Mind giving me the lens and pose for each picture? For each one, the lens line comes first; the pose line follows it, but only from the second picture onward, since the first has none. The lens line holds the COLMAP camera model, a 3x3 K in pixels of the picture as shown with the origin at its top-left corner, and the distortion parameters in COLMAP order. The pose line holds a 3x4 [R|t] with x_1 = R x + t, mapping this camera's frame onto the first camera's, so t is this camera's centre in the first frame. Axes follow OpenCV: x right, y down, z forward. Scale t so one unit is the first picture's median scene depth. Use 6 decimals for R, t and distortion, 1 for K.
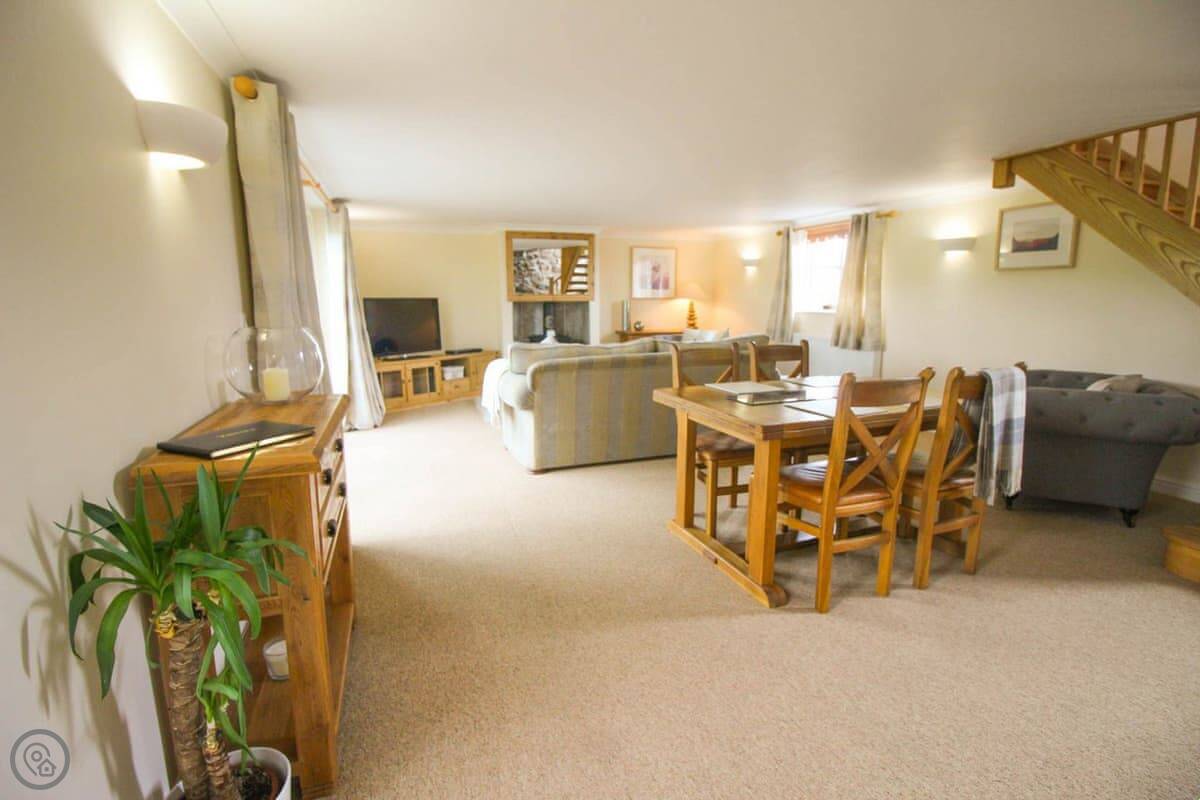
lens RADIAL K [[556.5, 0, 600.0], [0, 556.5, 382.8], [0, 0, 1]] dist [0.002339, -0.014244]
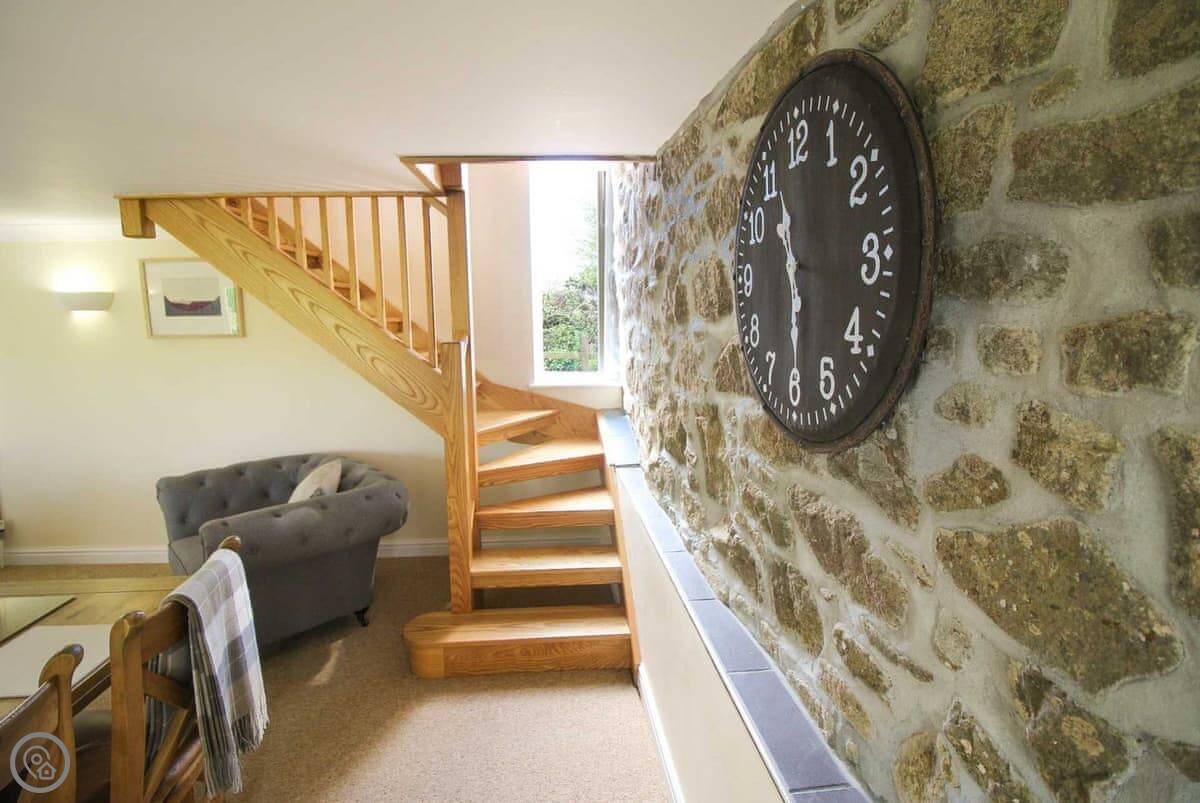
lens RADIAL K [[556.5, 0, 600.0], [0, 556.5, 384.3], [0, 0, 1]] dist [0.002339, -0.014244]
pose [[0.272686, -0.115592, 0.955134, 0.205831], [0.154589, 0.985121, 0.075087, -0.142858], [-0.949602, 0.127178, 0.286498, 0.281989]]
